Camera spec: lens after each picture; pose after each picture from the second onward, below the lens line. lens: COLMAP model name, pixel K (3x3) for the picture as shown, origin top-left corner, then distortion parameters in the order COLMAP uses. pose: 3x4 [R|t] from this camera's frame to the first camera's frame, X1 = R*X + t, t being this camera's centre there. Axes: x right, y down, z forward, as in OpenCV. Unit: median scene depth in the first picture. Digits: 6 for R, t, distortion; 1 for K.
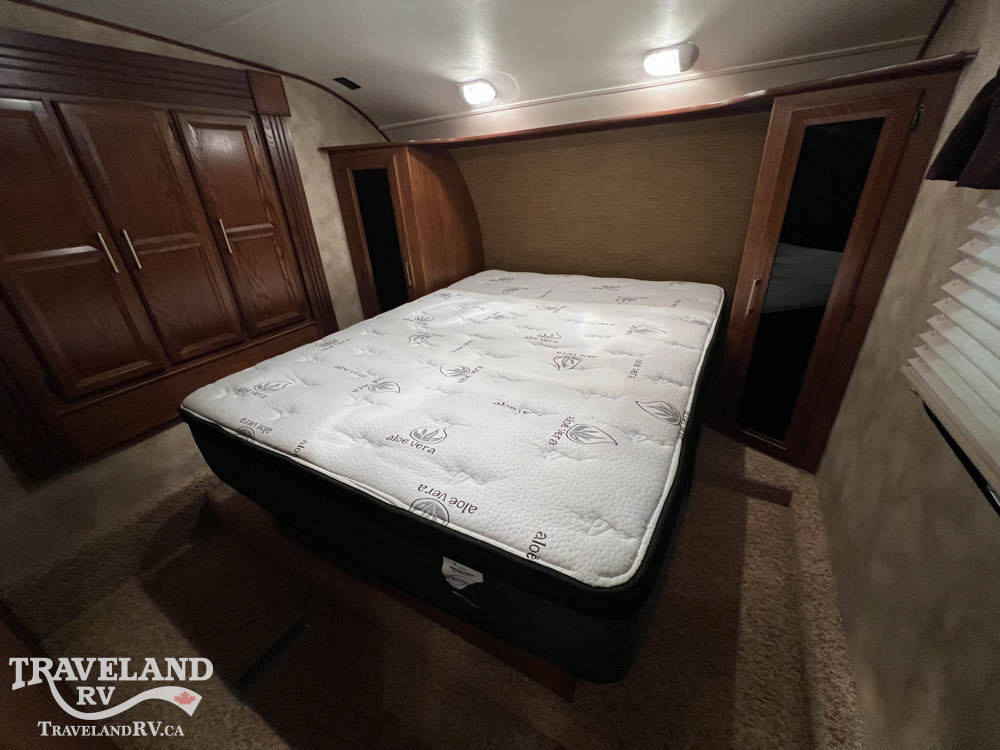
lens RADIAL K [[400.0, 0, 502.7], [0, 400.0, 373.0], [0, 0, 1]] dist [-0.001489, 0.000567]
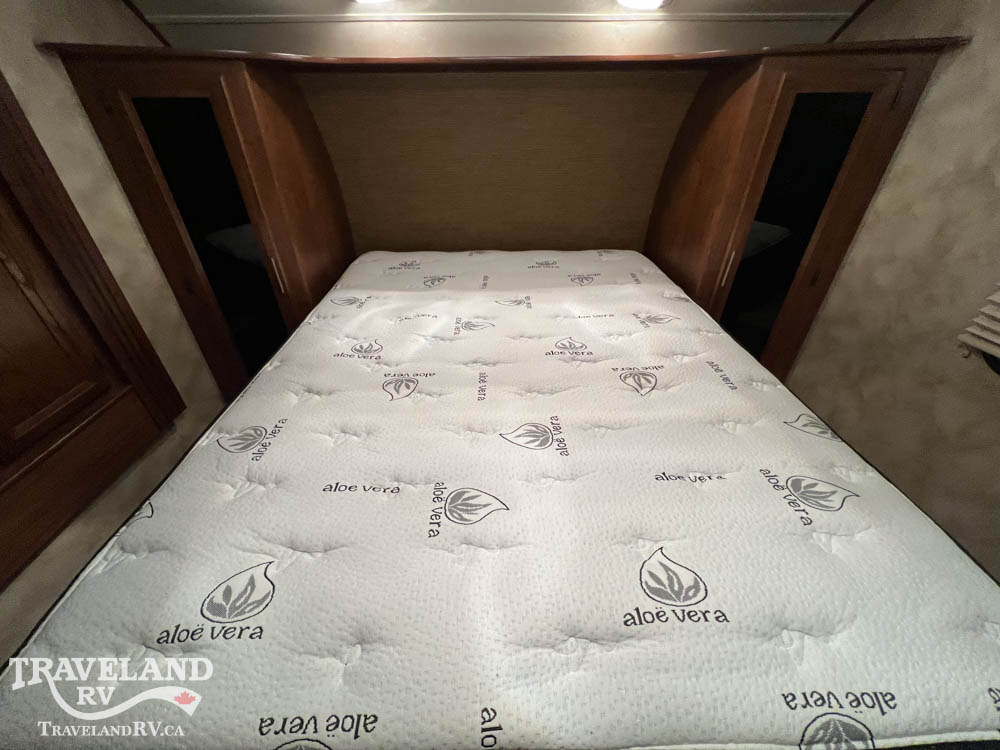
lens RADIAL K [[400.0, 0, 500.9], [0, 400.0, 371.7], [0, 0, 1]] dist [-0.001489, 0.000567]
pose [[0.855492, -0.234989, 0.461426, -0.340236], [0.183117, 0.970811, 0.154898, -0.169866], [-0.484357, -0.048019, 0.873552, 0.327332]]
